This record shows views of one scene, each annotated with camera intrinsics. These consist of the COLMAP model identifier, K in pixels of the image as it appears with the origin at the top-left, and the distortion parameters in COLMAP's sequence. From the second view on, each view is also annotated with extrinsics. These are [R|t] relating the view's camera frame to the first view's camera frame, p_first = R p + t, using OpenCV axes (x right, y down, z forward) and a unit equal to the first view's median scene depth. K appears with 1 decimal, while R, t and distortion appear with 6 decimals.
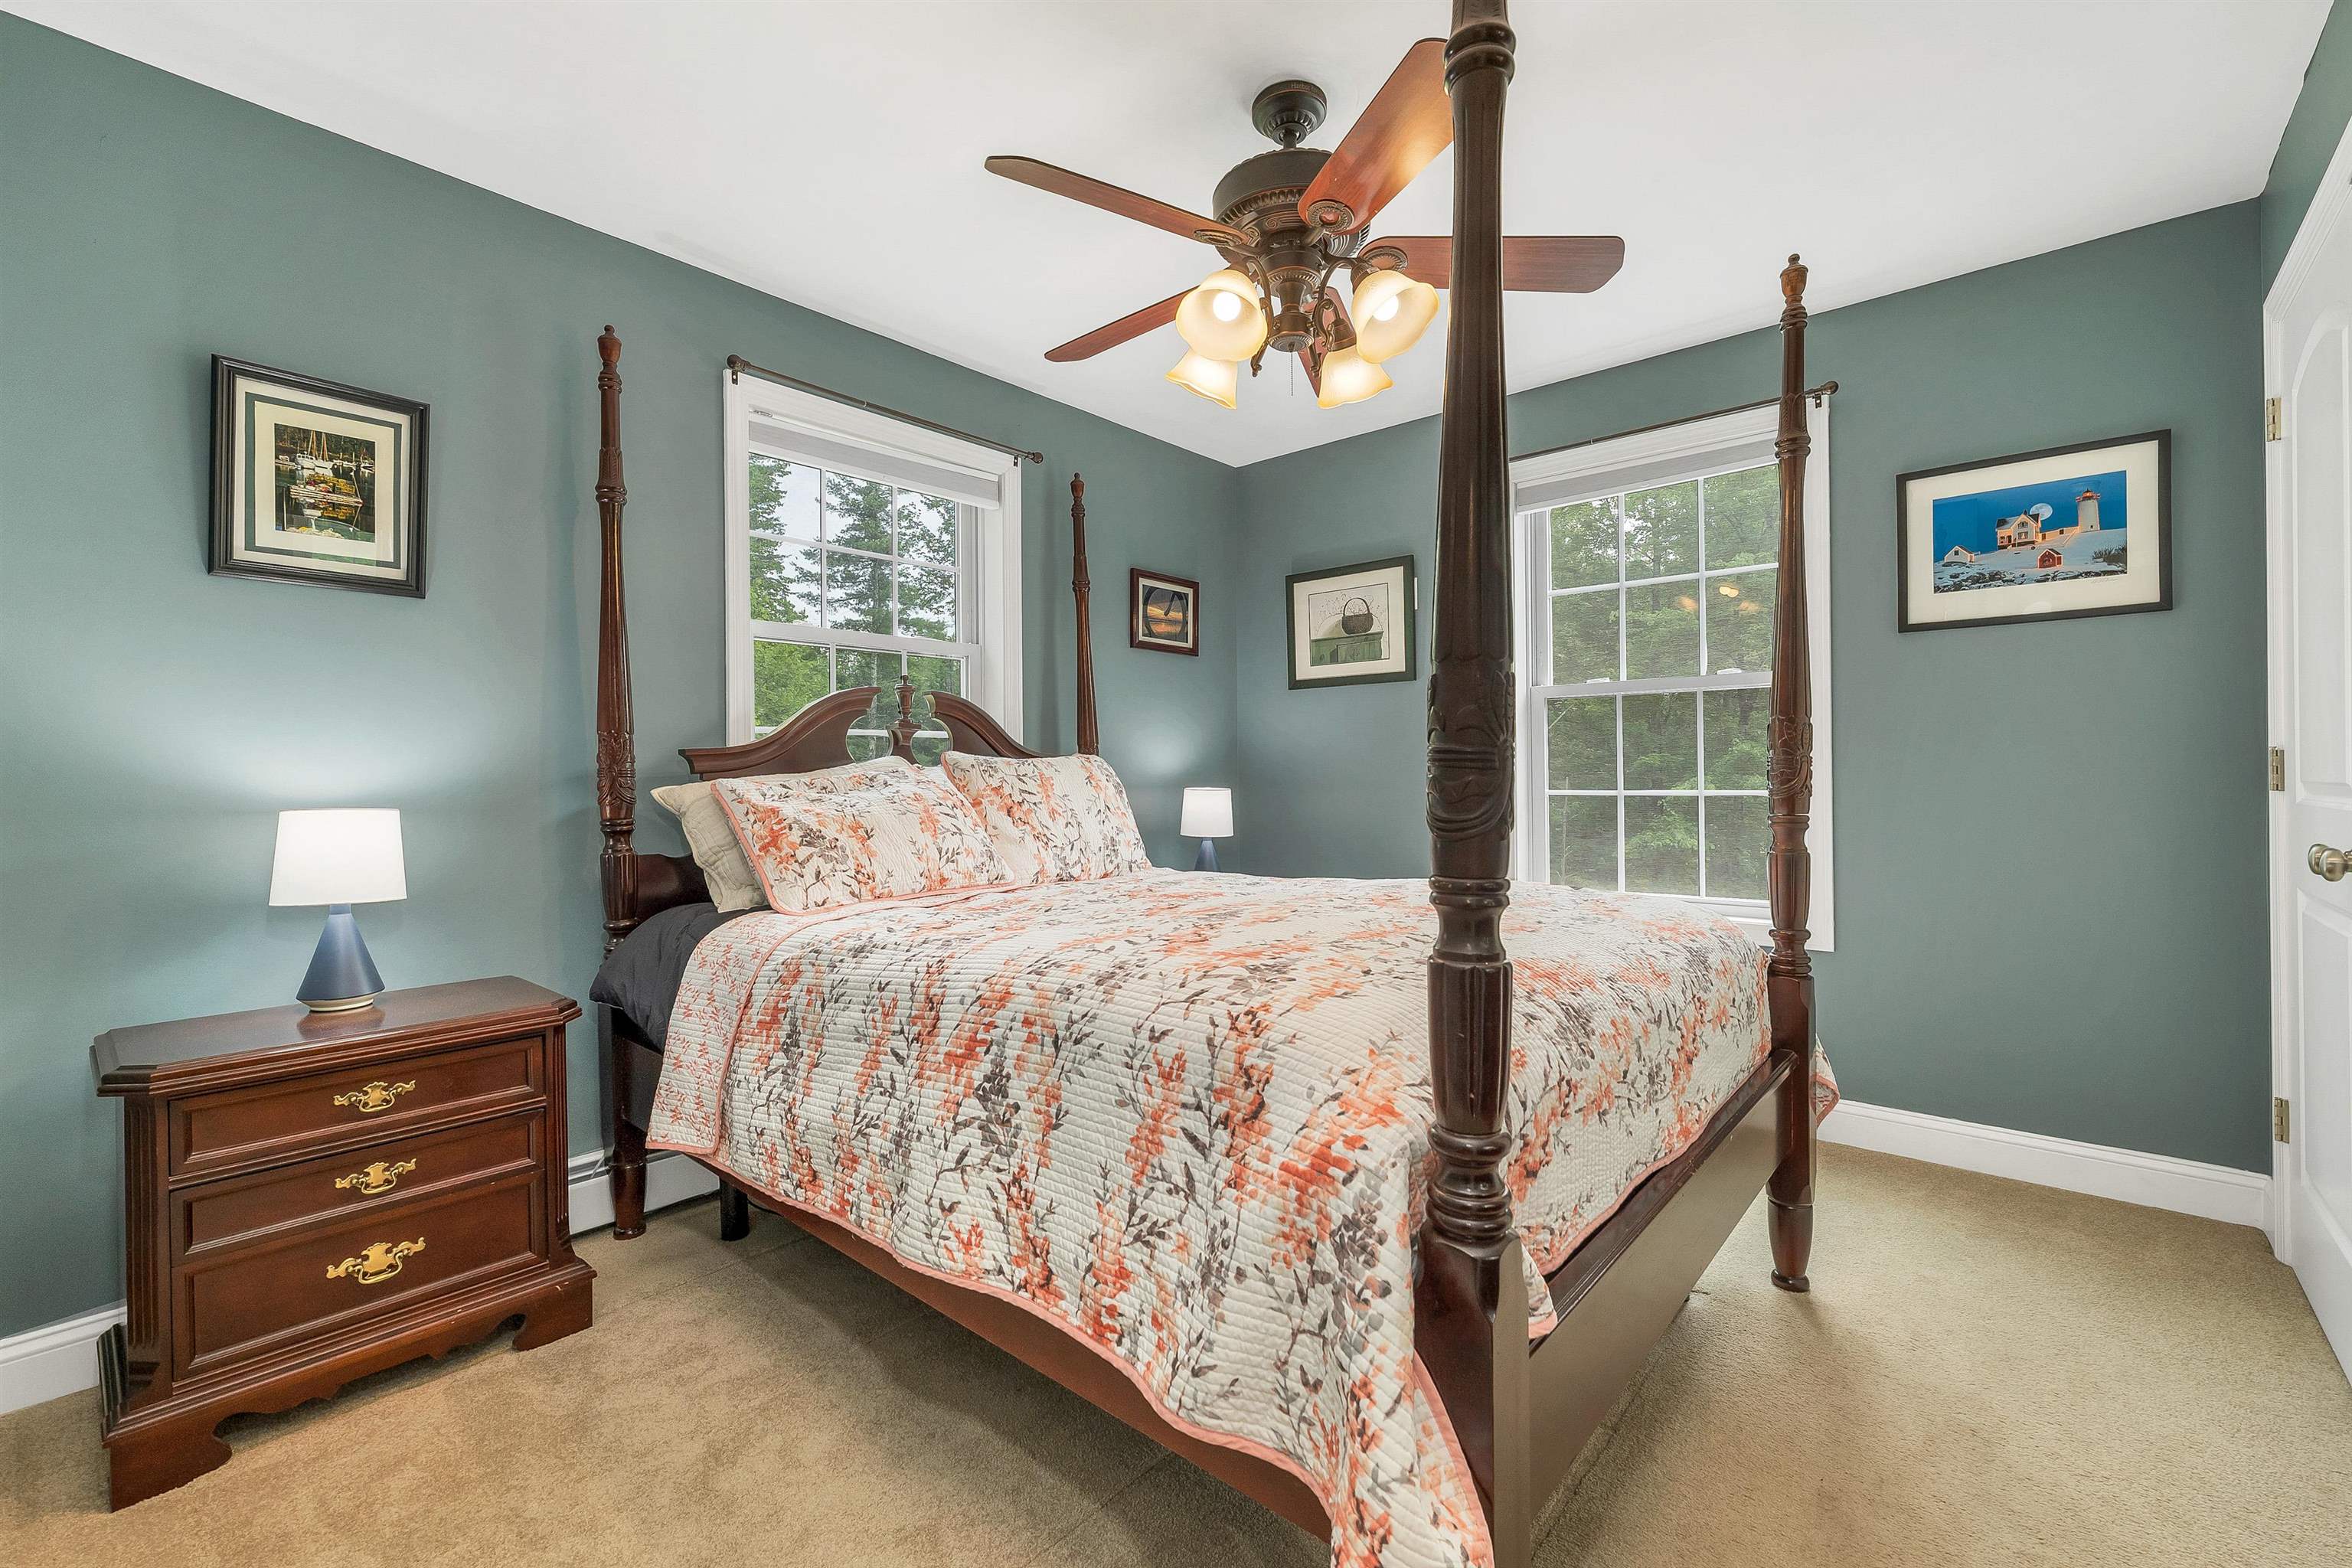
lens RADIAL K [[984.6, 0, 1175.5], [0, 984.6, 787.7], [0, 0, 1]] dist [0.001440, -0.000187]
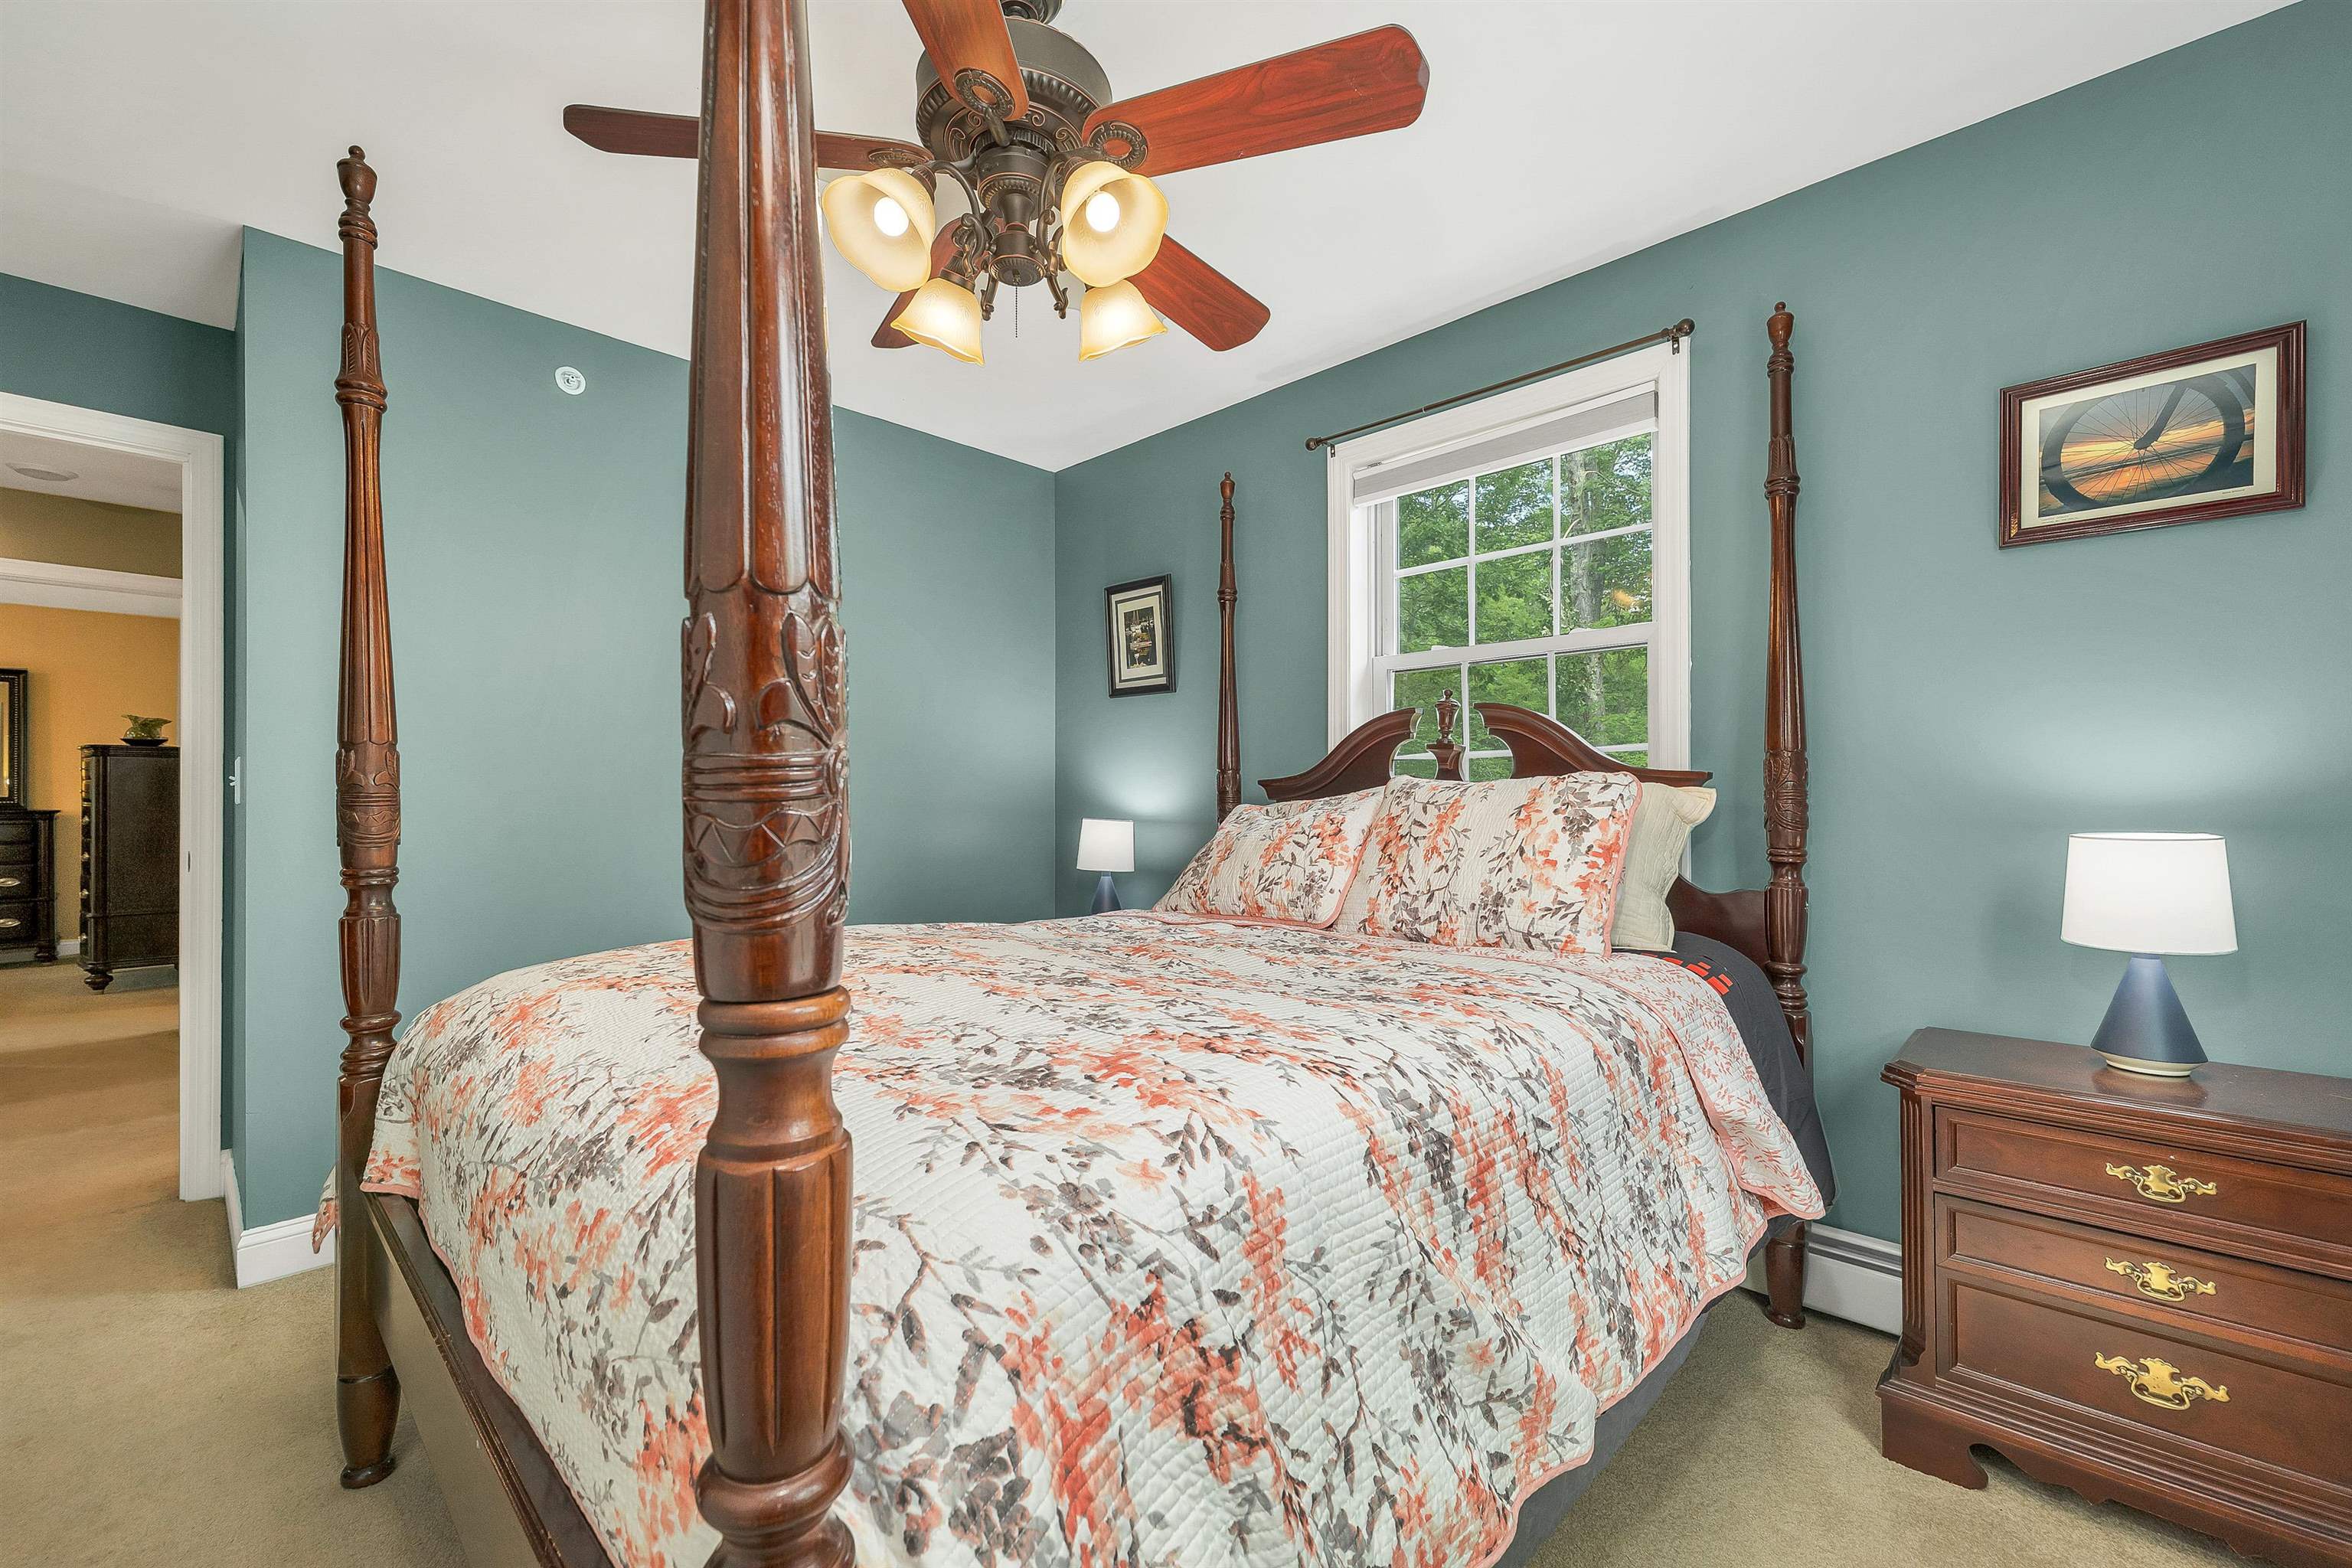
lens RADIAL K [[1136.8, 0, 1173.8], [0, 1136.8, 784.7], [0, 0, 1]] dist [0.000267, -0.000331]
pose [[-0.131649, -0.009244, -0.991253, 0.575909], [-0.012992, 0.999887, -0.007599, -0.013270], [0.991211, 0.011878, -0.131754, 0.658369]]
